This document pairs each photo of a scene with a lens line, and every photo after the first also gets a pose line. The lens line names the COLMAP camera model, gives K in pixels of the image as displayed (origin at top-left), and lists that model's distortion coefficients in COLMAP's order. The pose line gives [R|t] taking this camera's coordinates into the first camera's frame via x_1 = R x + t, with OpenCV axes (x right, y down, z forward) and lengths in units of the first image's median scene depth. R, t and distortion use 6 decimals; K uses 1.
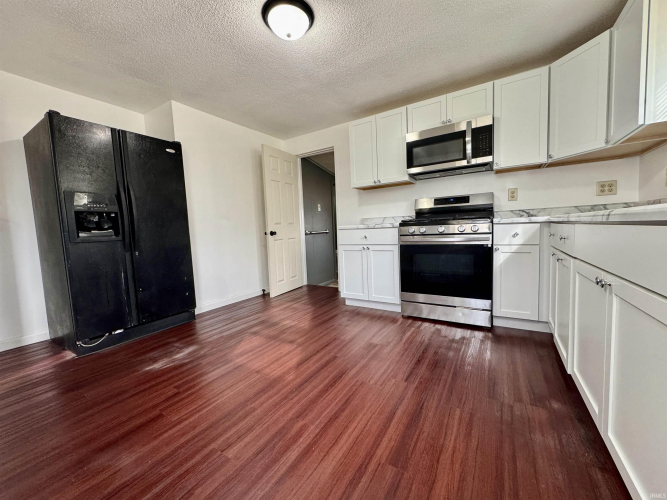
lens RADIAL K [[265.4, 0, 333.7], [0, 265.4, 247.1], [0, 0, 1]] dist [0.002541, 0.000177]
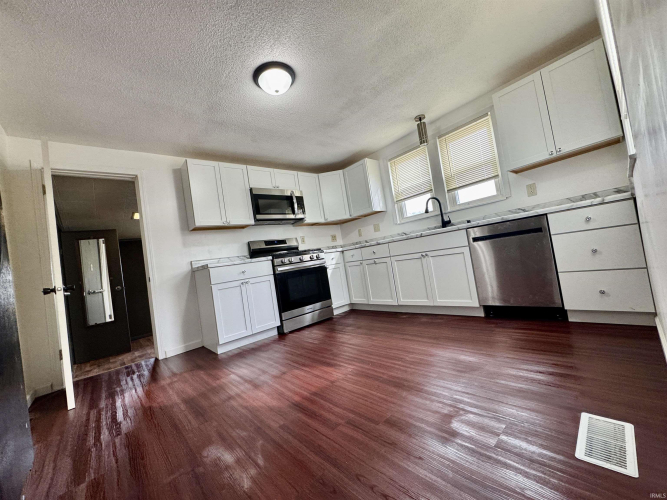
lens RADIAL K [[265.4, 0, 329.5], [0, 265.4, 251.3], [0, 0, 1]] dist [0.002541, 0.000177]
pose [[0.294834, 0.026358, 0.955185, -0.842332], [0.207778, 0.973933, -0.091009, 0.052180], [-0.932685, 0.225299, 0.281672, 0.413888]]
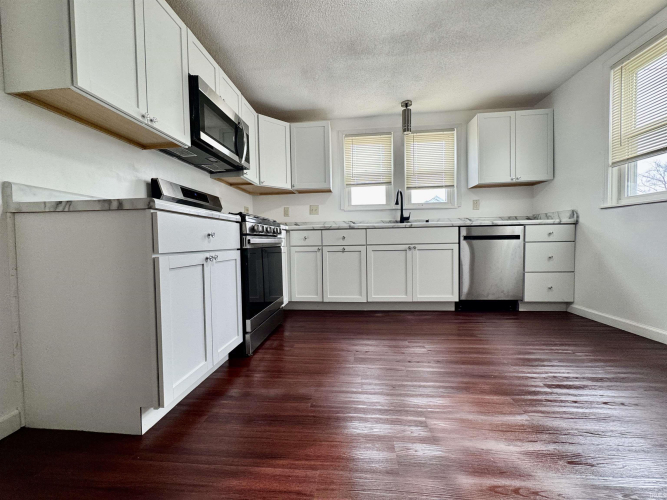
lens RADIAL K [[265.4, 0, 330.4], [0, 265.4, 250.4], [0, 0, 1]] dist [0.002541, 0.000177]
pose [[-0.442817, 0.016898, 0.896453, -0.446968], [0.100430, 0.994465, 0.030864, -0.003768], [-0.890969, 0.103698, -0.442064, 1.112643]]
